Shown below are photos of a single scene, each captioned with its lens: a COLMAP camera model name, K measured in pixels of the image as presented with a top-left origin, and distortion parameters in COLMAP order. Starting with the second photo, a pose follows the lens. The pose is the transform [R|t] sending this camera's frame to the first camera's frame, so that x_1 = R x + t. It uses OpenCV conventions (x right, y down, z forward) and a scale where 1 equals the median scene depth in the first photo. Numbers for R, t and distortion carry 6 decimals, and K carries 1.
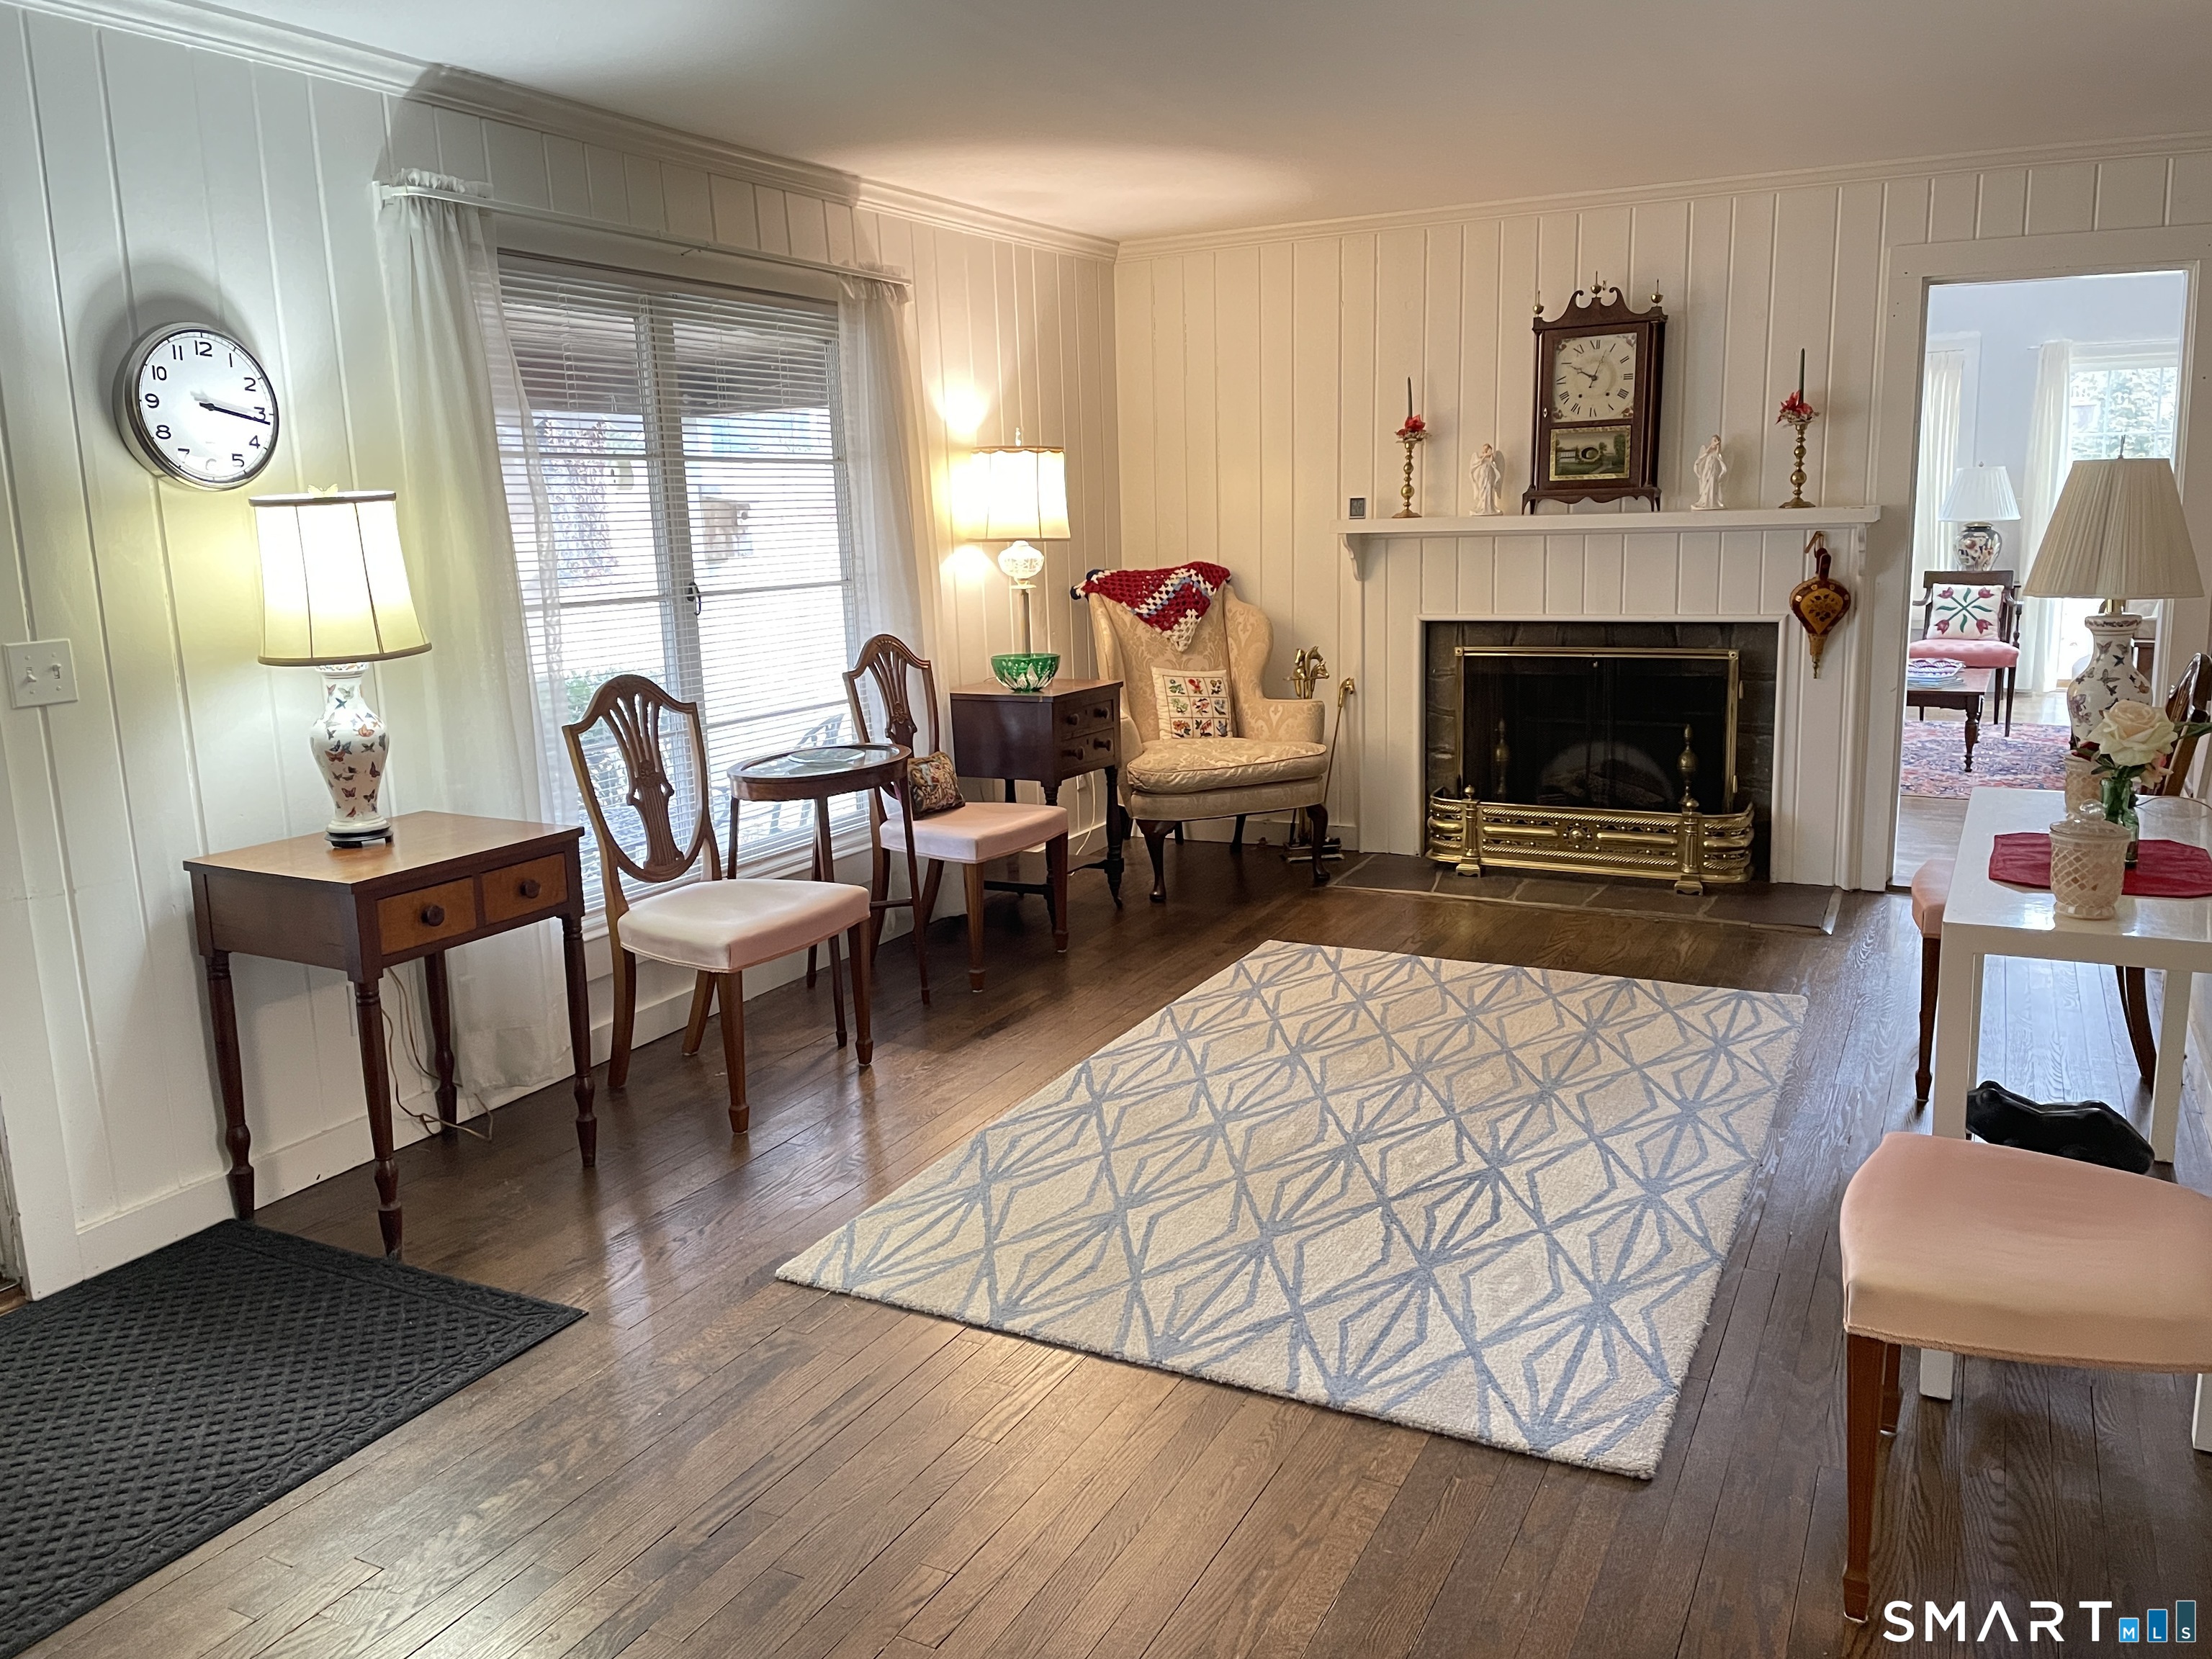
lens RADIAL K [[1659.7, 0, 1104.1], [0, 1659.7, 815.3], [0, 0, 1]] dist [0.092234, -0.097852]
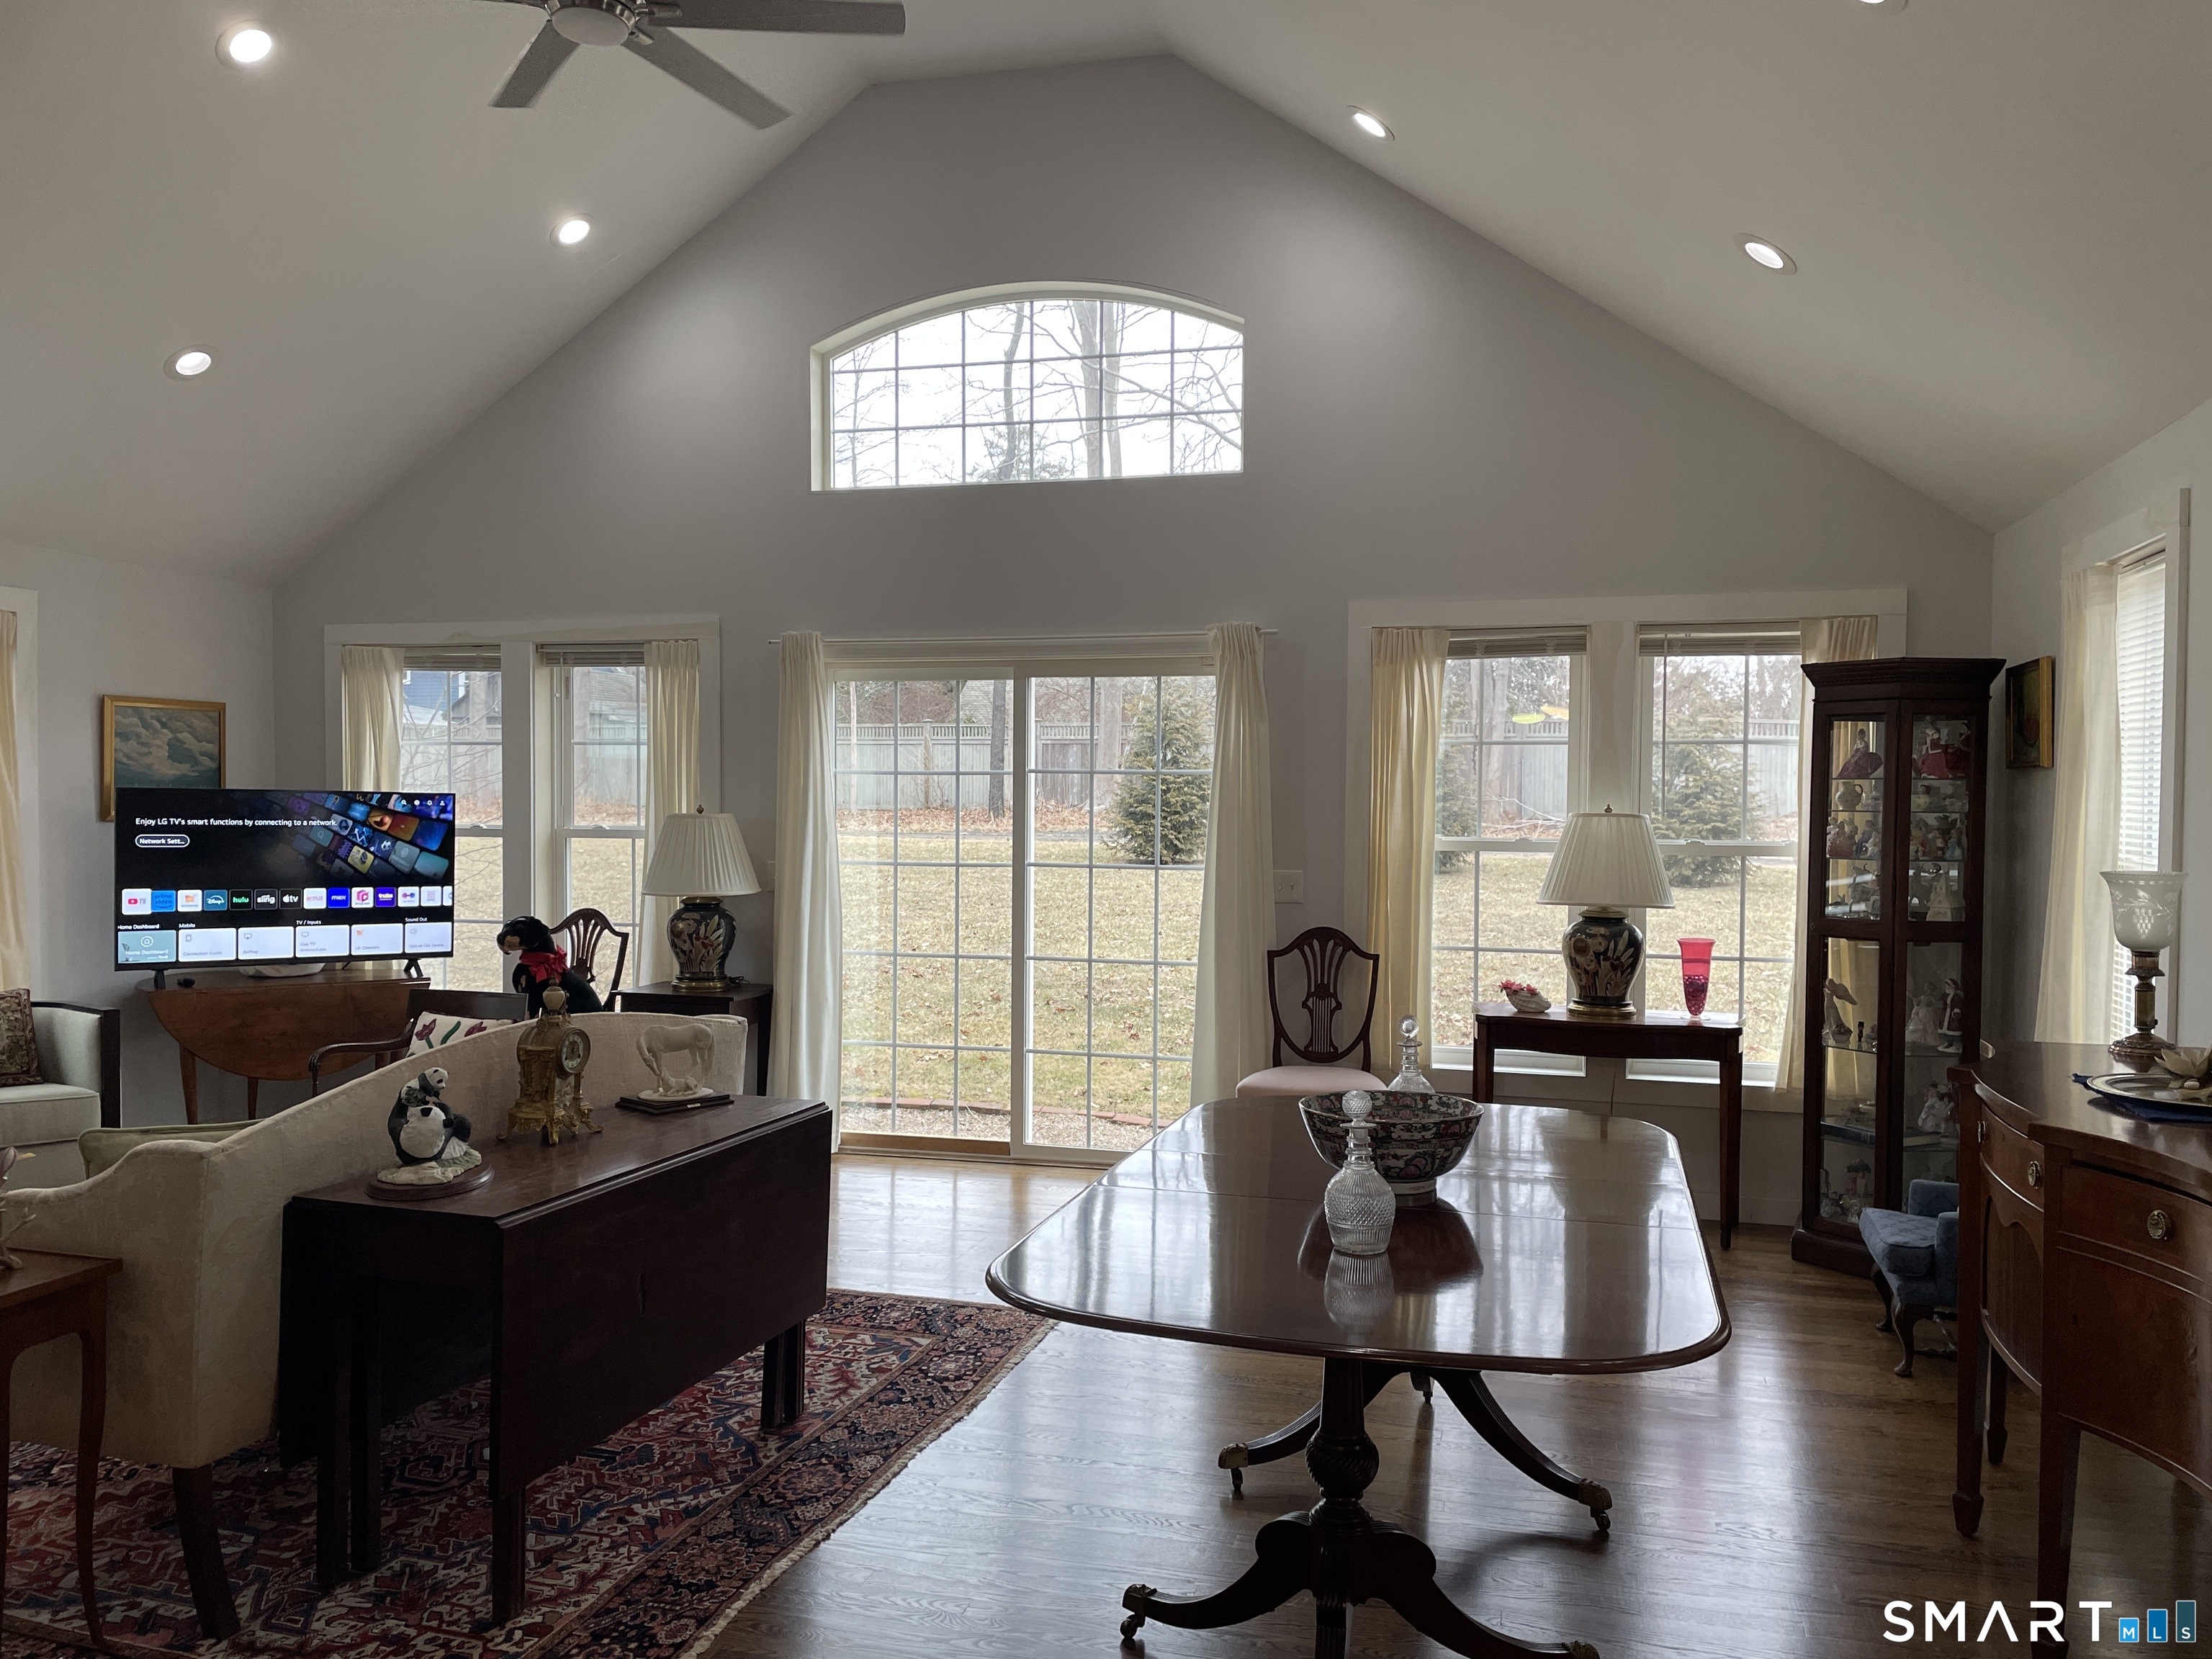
lens RADIAL K [[1659.7, 0, 1094.3], [0, 1659.7, 826.3], [0, 0, 1]] dist [0.092234, -0.097852]
pose [[0.976094, 0.030238, 0.215237, 1.010141], [0.004845, 0.987002, -0.160635, -0.182690], [-0.217297, 0.157838, 0.963260, 0.655918]]
